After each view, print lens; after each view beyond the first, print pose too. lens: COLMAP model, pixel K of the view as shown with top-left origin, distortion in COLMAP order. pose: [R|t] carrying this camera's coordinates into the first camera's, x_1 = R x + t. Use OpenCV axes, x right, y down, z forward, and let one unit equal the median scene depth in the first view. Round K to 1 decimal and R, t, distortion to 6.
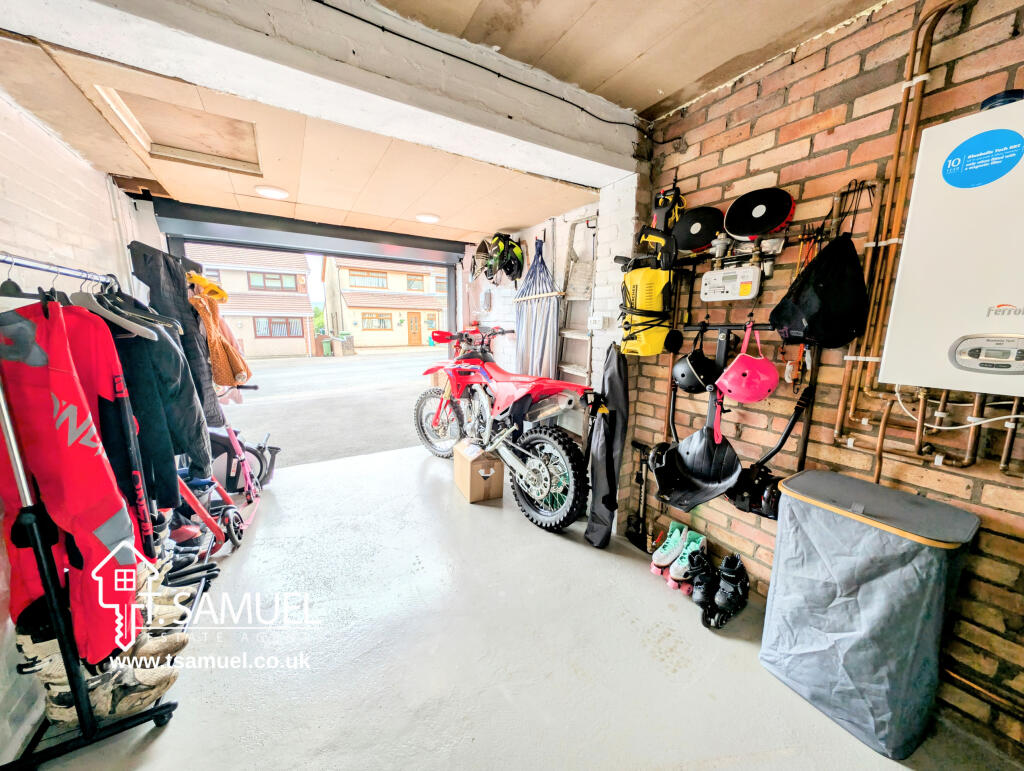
lens RADIAL K [[366.0, 0, 511.3], [0, 366.0, 384.9], [0, 0, 1]] dist [0.001645, -0.000222]
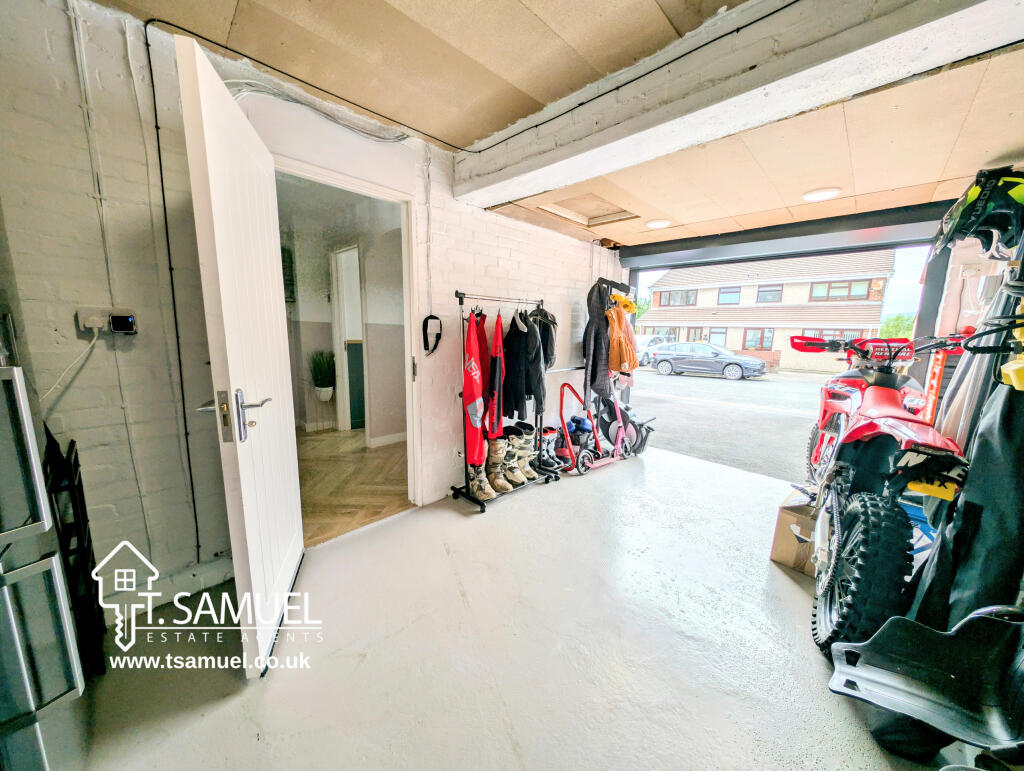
lens RADIAL K [[366.0, 0, 511.3], [0, 366.0, 384.9], [0, 0, 1]] dist [0.001645, -0.000222]
pose [[0.238367, 0.147399, -0.959924, 0.448628], [-0.181981, 0.977687, 0.104937, -0.017064], [0.953973, 0.149674, 0.259872, 0.228102]]
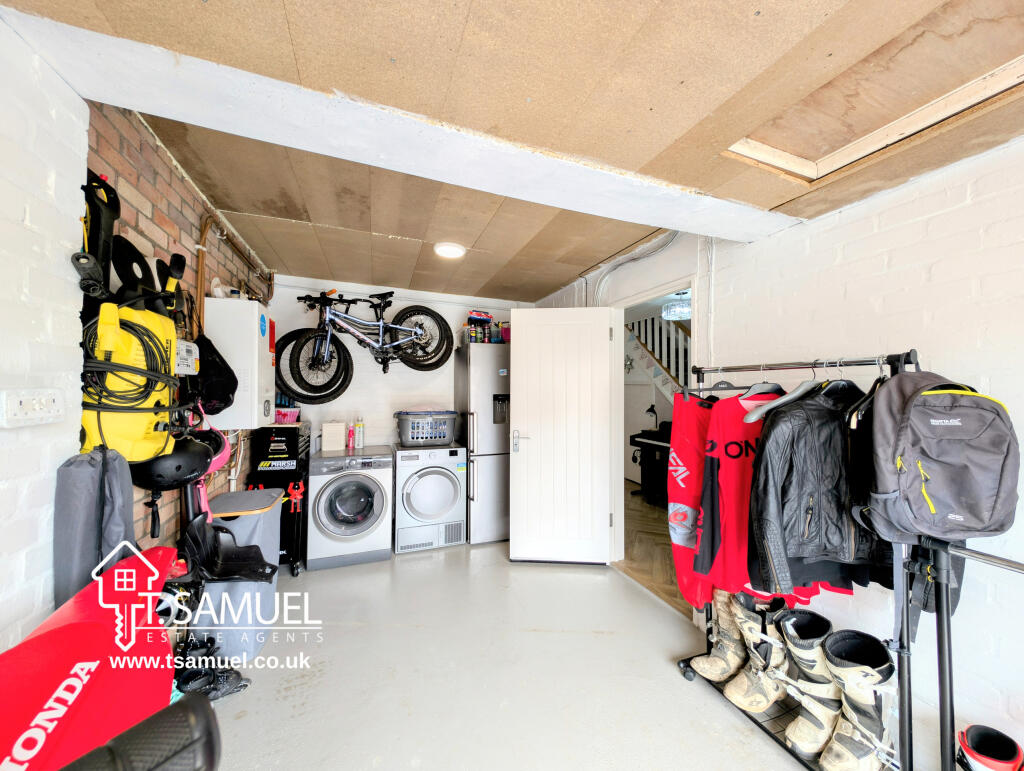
lens RADIAL K [[366.0, 0, 511.3], [0, 366.0, 384.9], [0, 0, 1]] dist [0.001645, -0.000222]
pose [[-0.984143, -0.012470, 0.176937, -0.229084], [0.014058, 0.988905, 0.147885, -0.196023], [-0.176818, 0.148028, -0.973048, 1.065069]]
